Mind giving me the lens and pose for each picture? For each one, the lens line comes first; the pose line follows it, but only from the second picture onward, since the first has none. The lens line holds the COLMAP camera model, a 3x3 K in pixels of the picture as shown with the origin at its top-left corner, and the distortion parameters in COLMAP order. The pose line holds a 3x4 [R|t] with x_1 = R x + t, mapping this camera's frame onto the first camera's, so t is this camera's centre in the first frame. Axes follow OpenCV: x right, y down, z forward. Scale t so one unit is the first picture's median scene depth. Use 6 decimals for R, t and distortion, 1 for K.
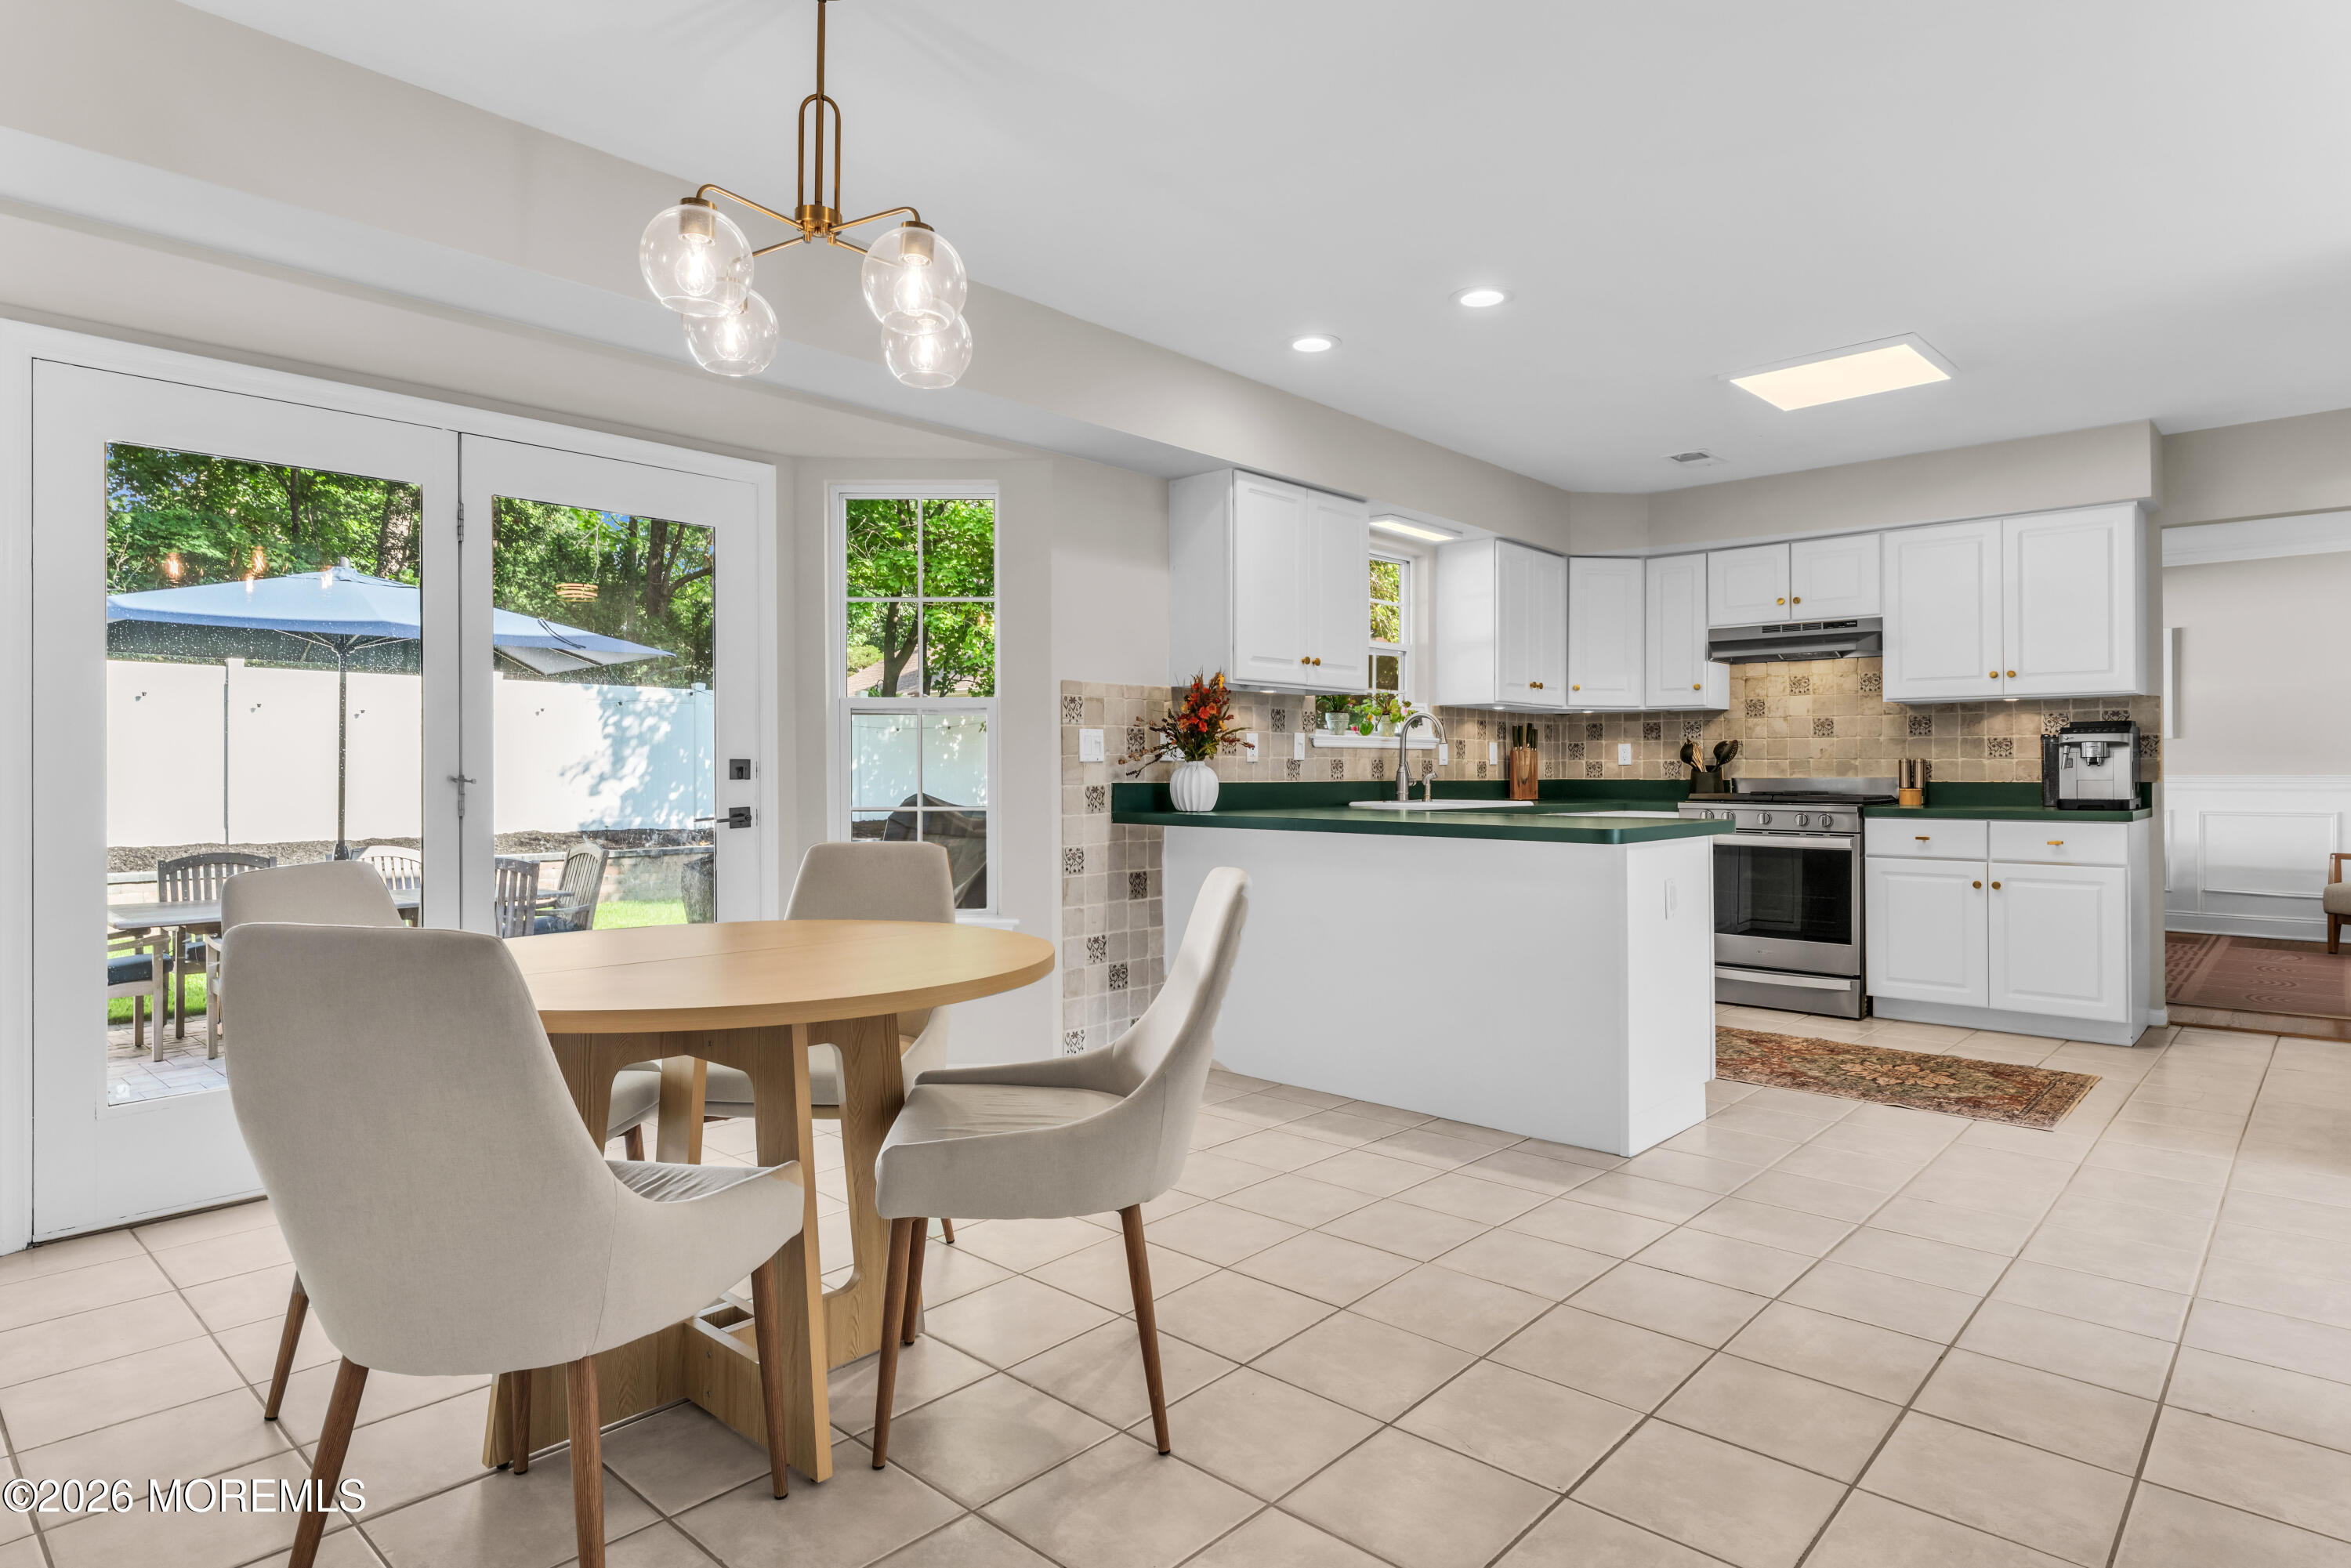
lens RADIAL K [[1294.1, 0, 1165.7], [0, 1294.1, 762.0], [0, 0, 1]] dist [-0.006696, 0.004033]
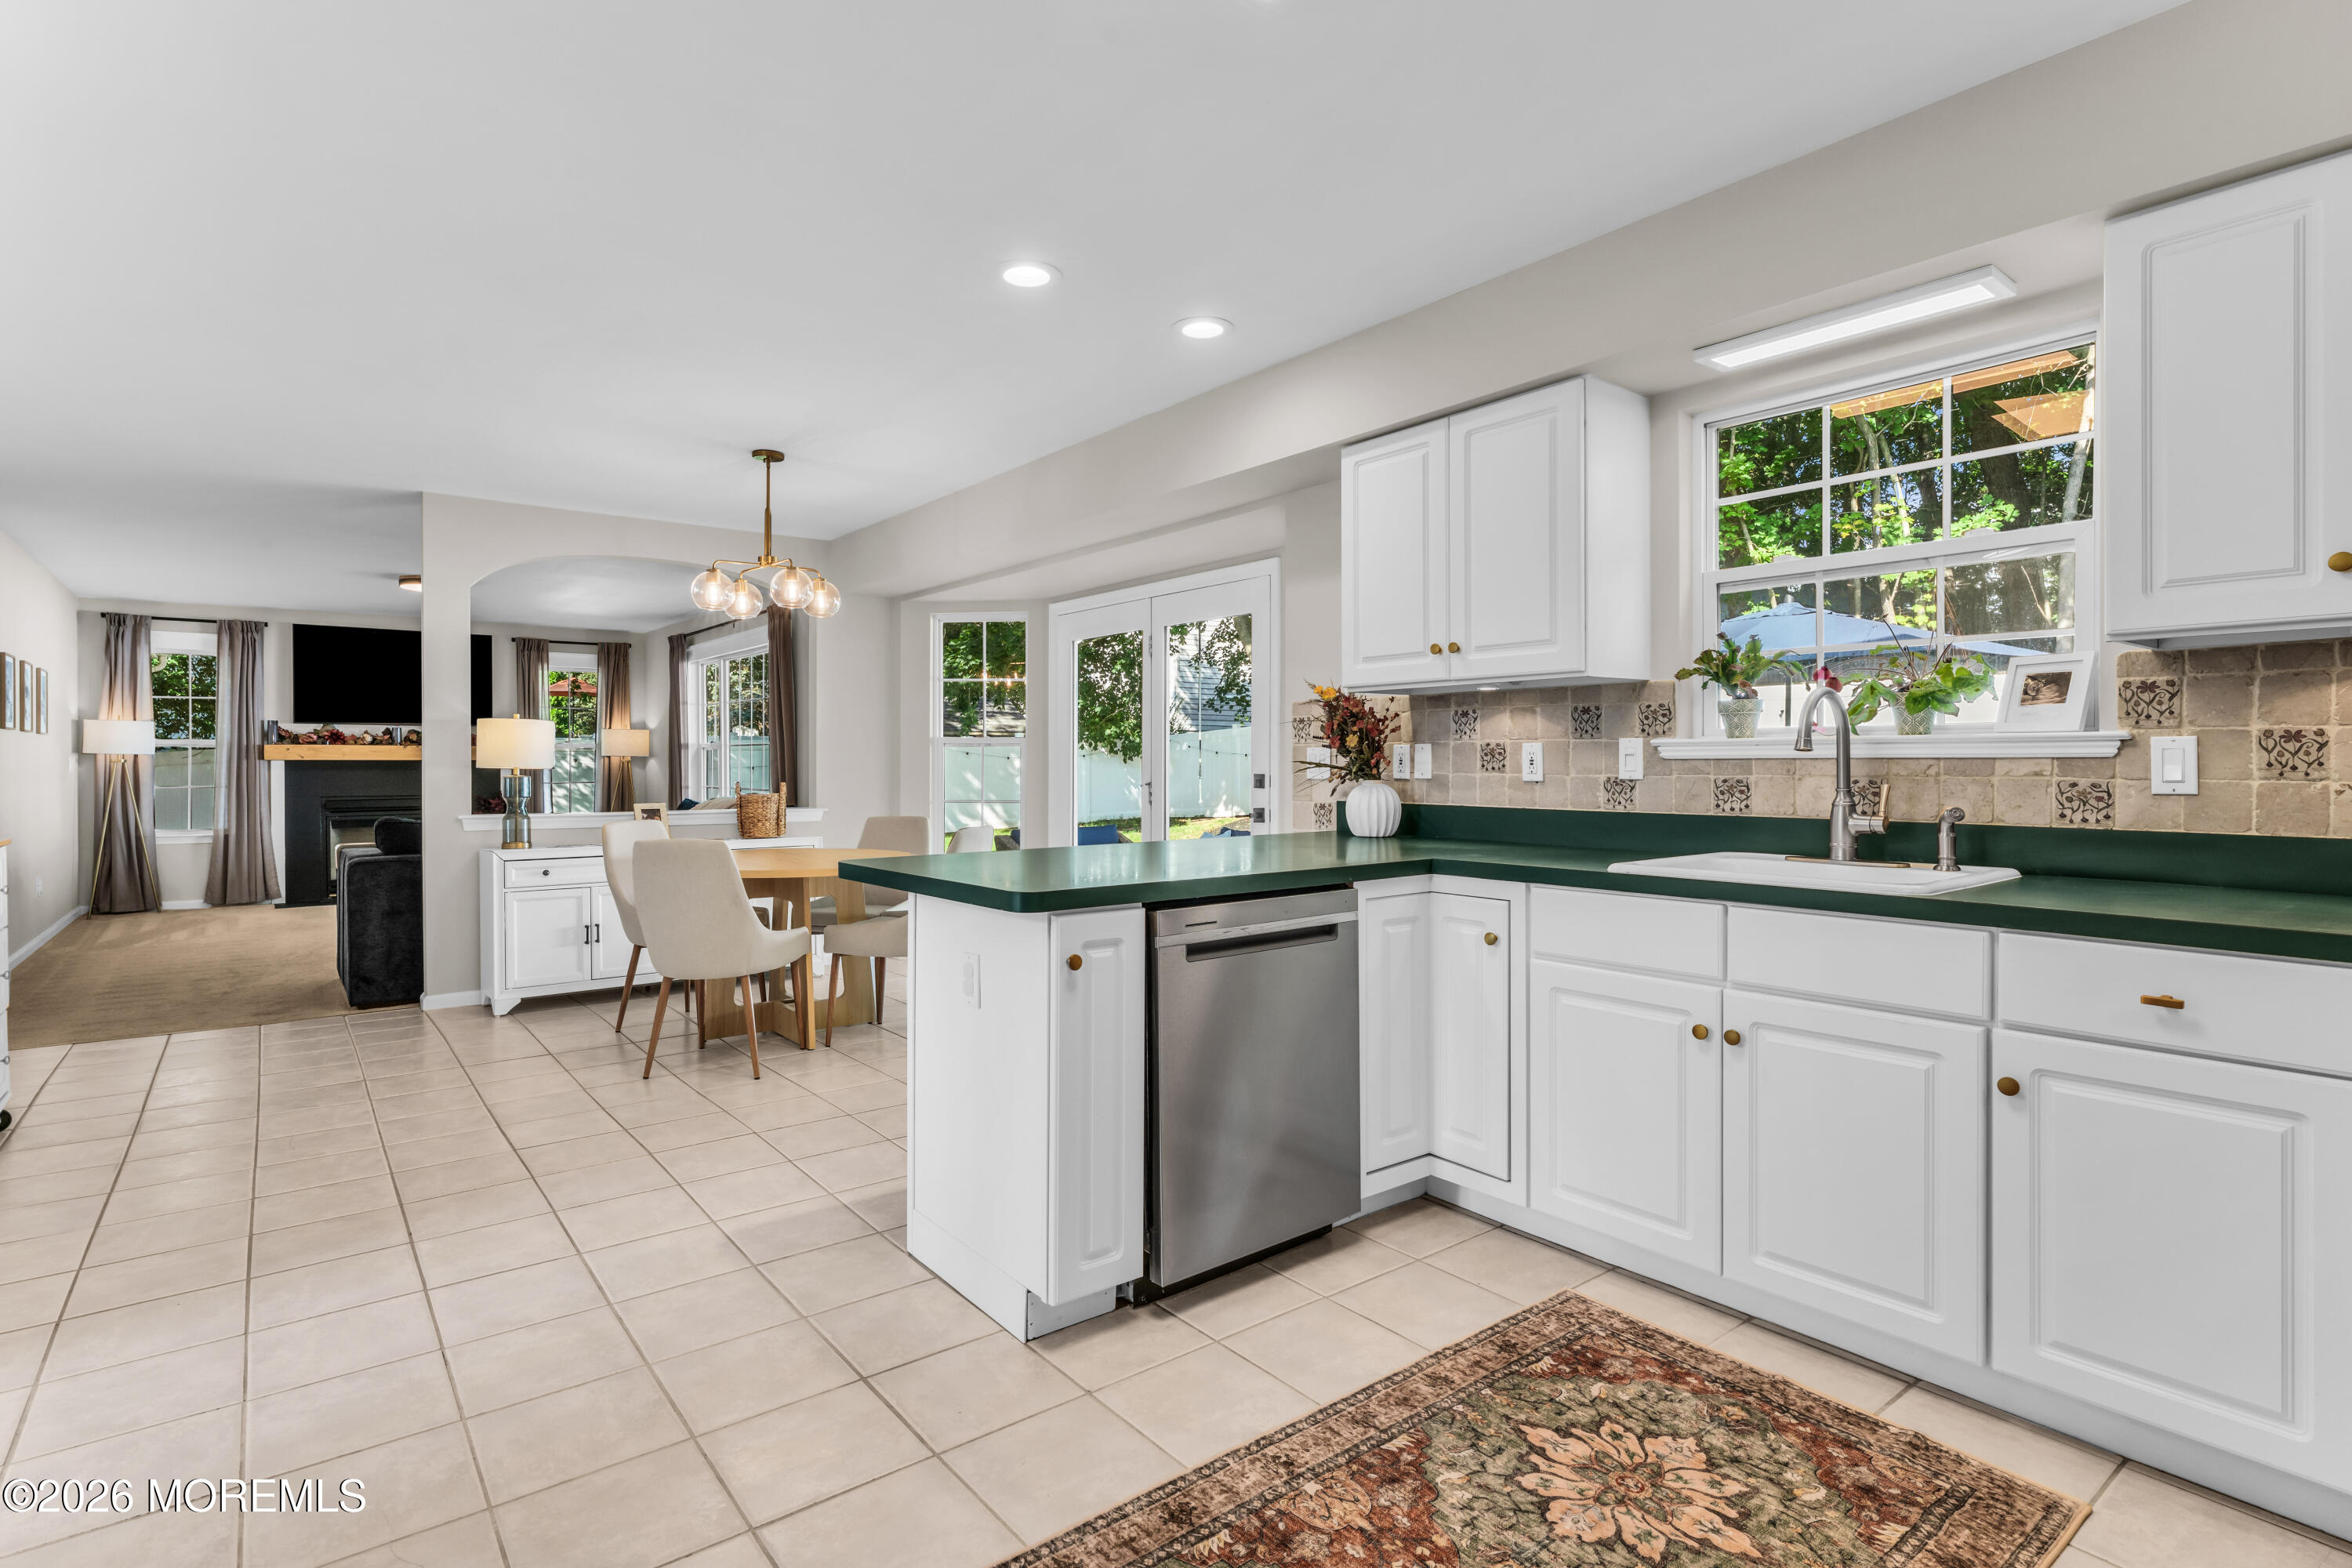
lens RADIAL K [[1147.0, 0, 1164.6], [0, 1147.0, 766.8], [0, 0, 1]] dist [-0.004046, 0.000588]
pose [[-0.162805, 0.004980, -0.986646, 0.694638], [0.008734, 0.999955, 0.003606, -0.011571], [0.986620, -0.008030, -0.162841, 0.830422]]
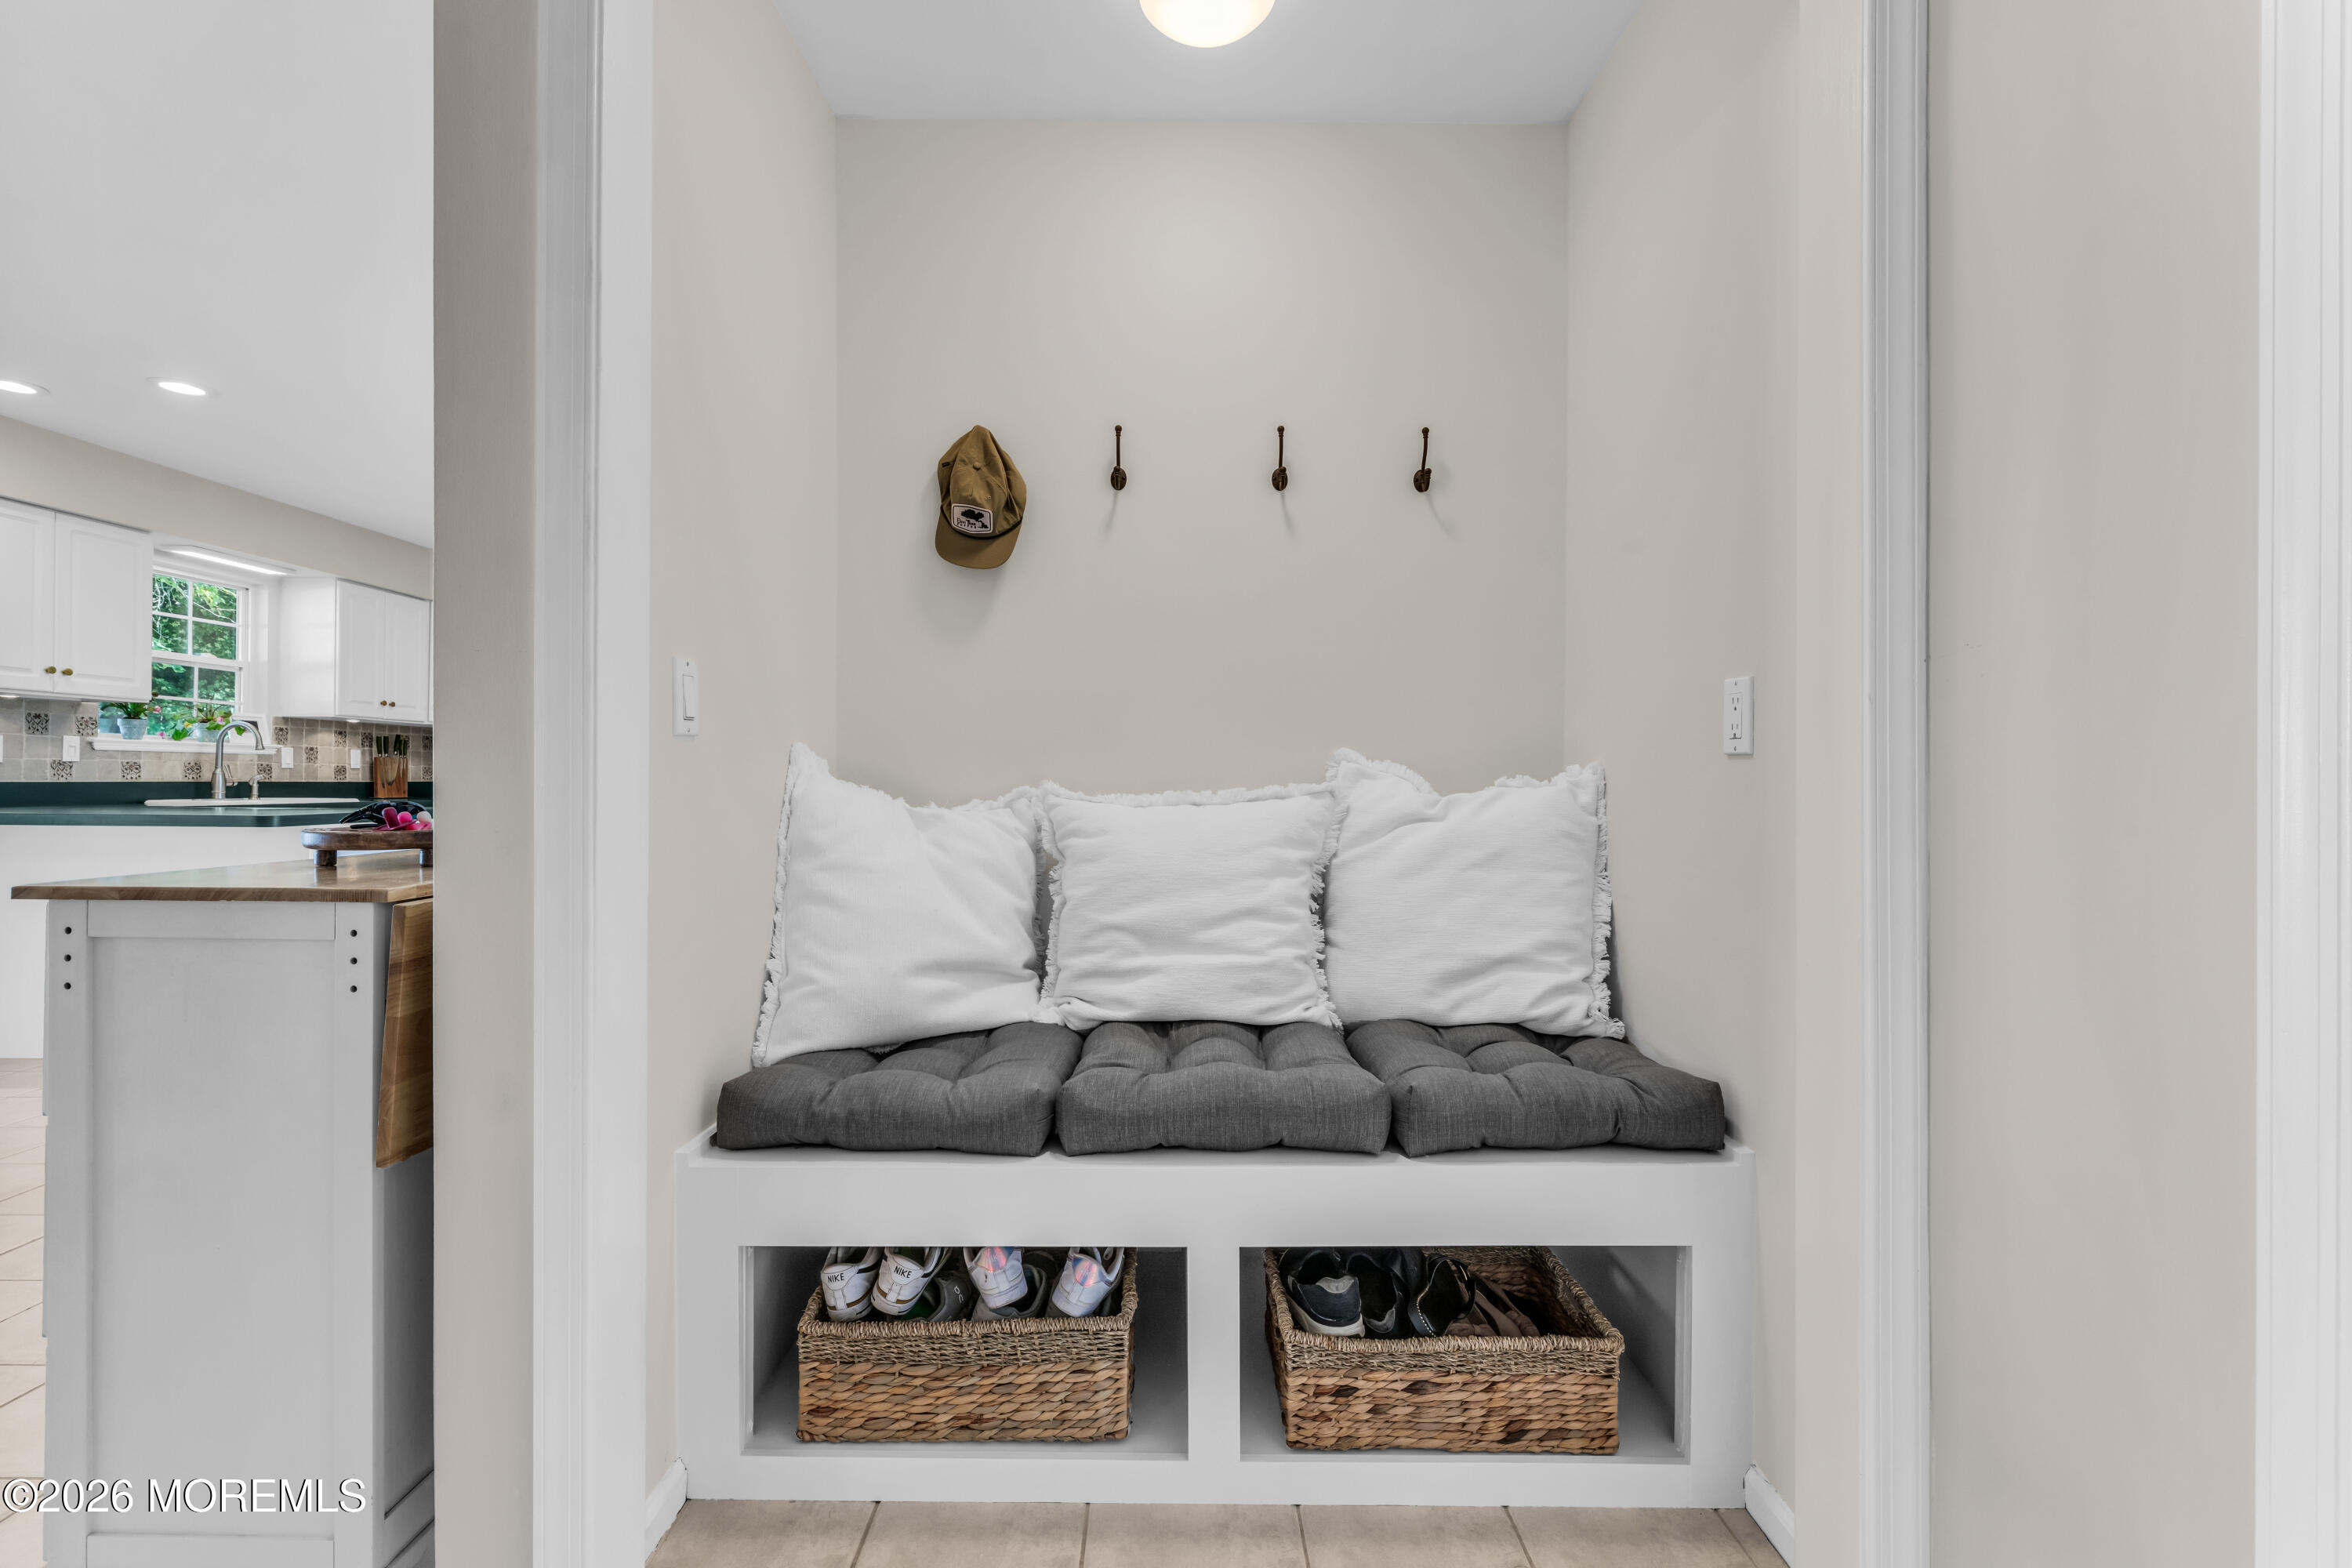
lens RADIAL K [[1061.3, 0, 1173.0], [0, 1061.3, 775.9], [0, 0, 1]] dist [-0.000203, 0.000561]
pose [[0.739921, 0.009767, 0.672623, 0.181130], [-0.013530, 0.999908, 0.000364, -0.001960], [-0.672558, -0.009370, 0.739985, -0.263677]]
